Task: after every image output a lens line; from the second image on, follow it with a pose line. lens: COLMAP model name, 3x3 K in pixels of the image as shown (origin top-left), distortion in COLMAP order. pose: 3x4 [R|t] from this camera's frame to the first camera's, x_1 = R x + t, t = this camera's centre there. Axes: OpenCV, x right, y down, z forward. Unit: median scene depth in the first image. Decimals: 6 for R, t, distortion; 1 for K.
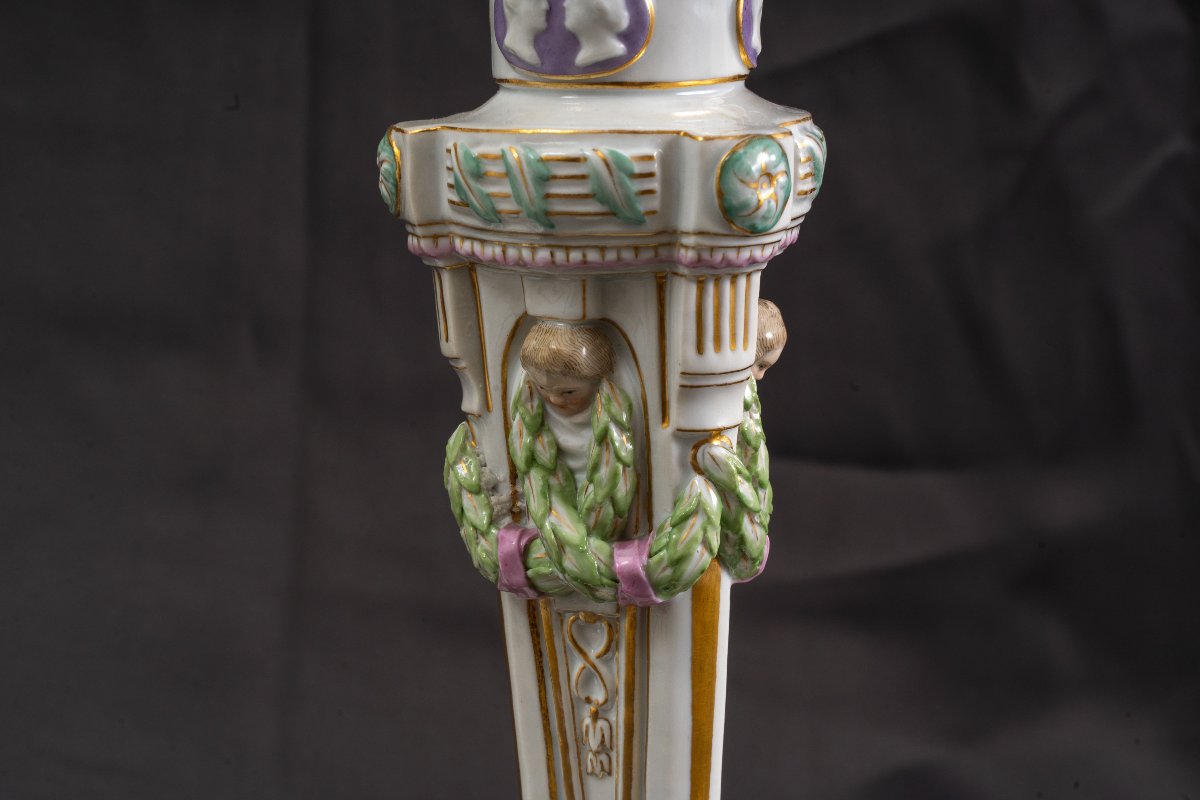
lens RADIAL K [[2603.6, 0, 603.0], [0, 2603.6, 405.1], [0, 0, 1]] dist [0.073830, 0.000000]
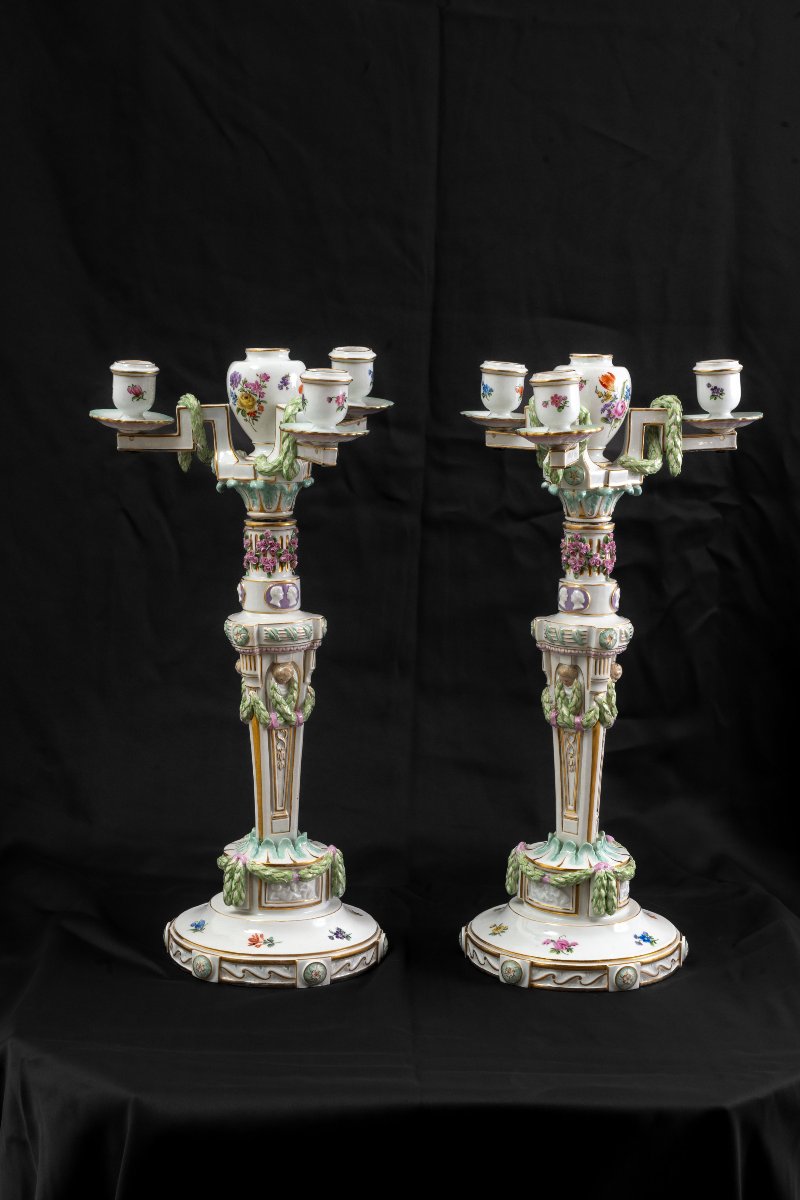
lens RADIAL K [[2603.6, 0, 400.4], [0, 2603.6, 600.4], [0, 0, 1]] dist [0.073830, 0.000000]
pose [[0.971419, 0.072382, -0.226066, 0.703003], [-0.084872, 0.995329, -0.046016, 0.086654], [0.221680, 0.063887, 0.973024, -3.395989]]
